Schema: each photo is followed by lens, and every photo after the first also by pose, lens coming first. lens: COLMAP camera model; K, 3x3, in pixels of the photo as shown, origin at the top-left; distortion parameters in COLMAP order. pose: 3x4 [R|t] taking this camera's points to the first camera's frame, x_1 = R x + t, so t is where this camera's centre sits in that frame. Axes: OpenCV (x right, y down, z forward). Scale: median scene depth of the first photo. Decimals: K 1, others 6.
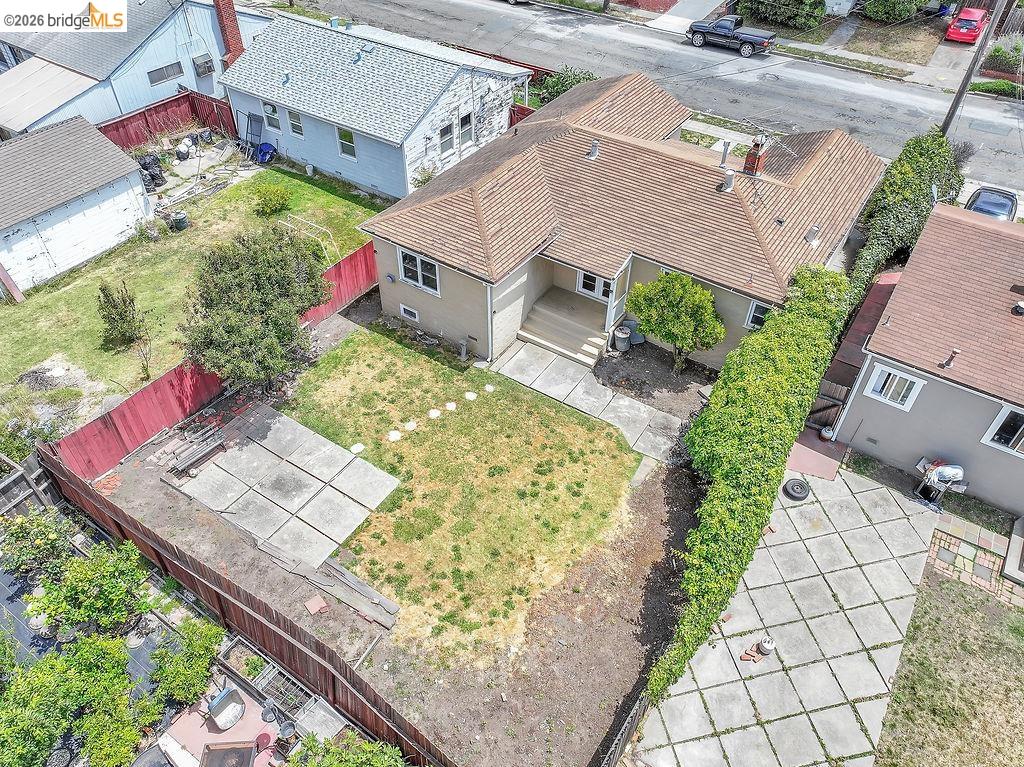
lens RADIAL K [[722.5, 0, 514.6], [0, 722.5, 387.1], [0, 0, 1]] dist [-0.008569, 0.020460]
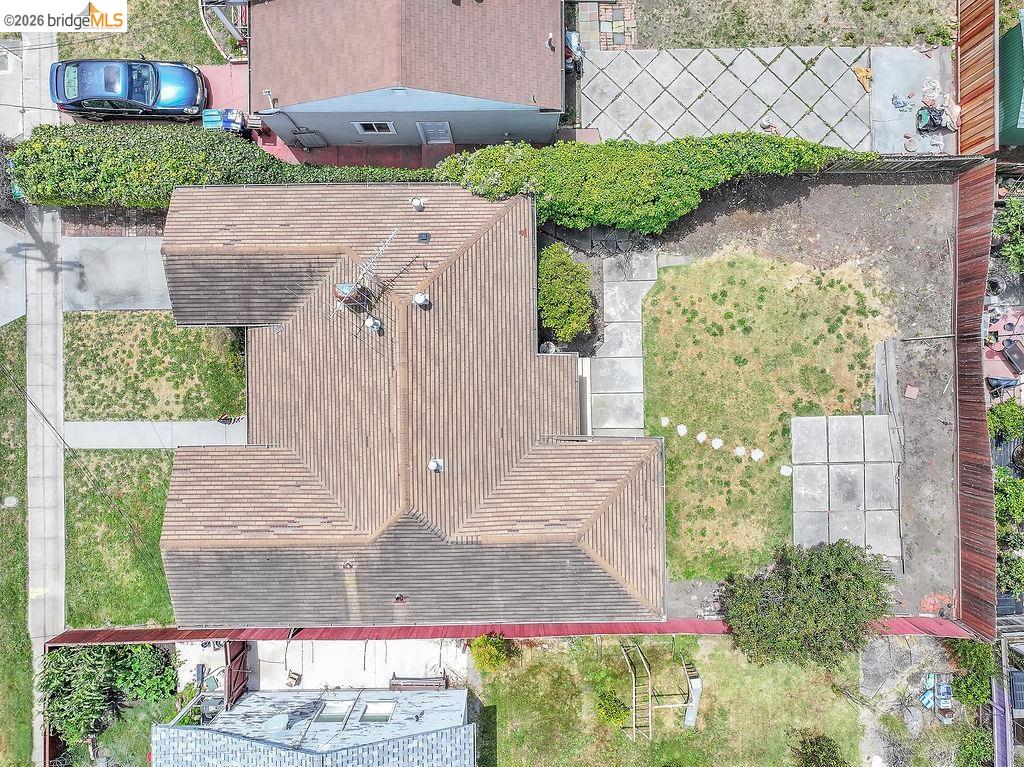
lens RADIAL K [[722.5, 0, 511.8], [0, 722.5, 382.4], [0, 0, 1]] dist [-0.008569, 0.020460]
pose [[-0.564782, -0.825162, -0.011378, 0.161797], [0.563765, -0.395864, 0.724886, -0.920805], [-0.602653, 0.402988, 0.688775, 0.371559]]
